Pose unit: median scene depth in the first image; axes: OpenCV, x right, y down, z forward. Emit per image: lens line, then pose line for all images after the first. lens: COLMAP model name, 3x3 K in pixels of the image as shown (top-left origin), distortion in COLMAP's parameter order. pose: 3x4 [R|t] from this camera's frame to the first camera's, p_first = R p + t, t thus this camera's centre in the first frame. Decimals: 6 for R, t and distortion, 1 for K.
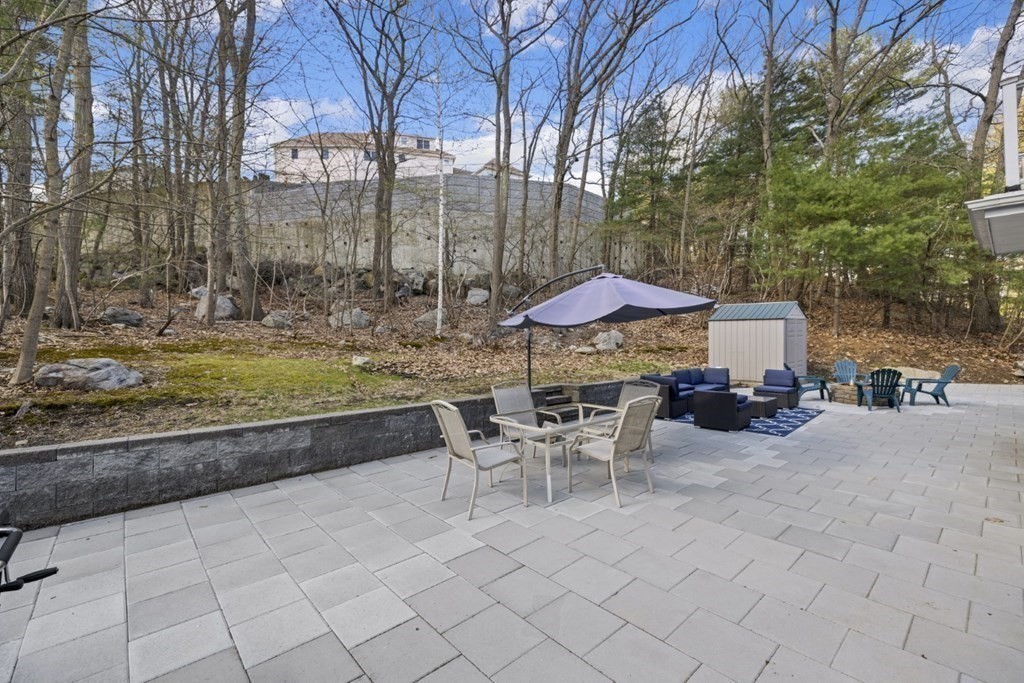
lens RADIAL K [[442.9, 0, 513.9], [0, 442.9, 335.9], [0, 0, 1]] dist [0.001635, -0.000060]
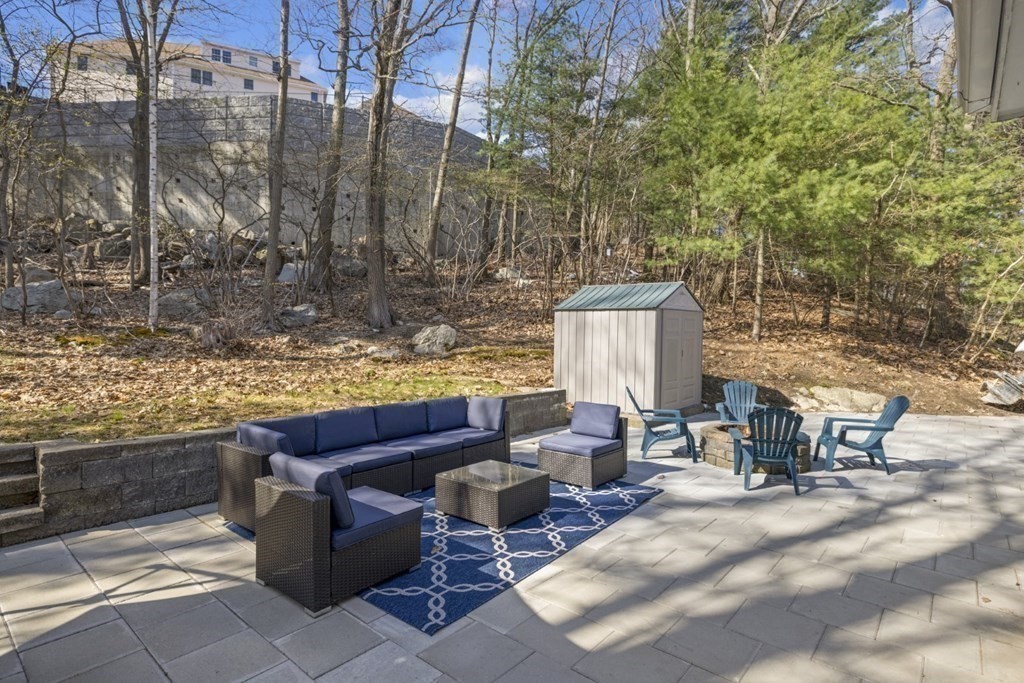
lens RADIAL K [[525.8, 0, 512.0], [0, 525.8, 341.5], [0, 0, 1]] dist [0.001133, 0.000552]
pose [[0.990867, 0.022076, 0.133020, 0.297215], [-0.024636, 0.999541, 0.017630, -0.001459], [-0.132570, -0.020746, 0.990956, 0.291529]]
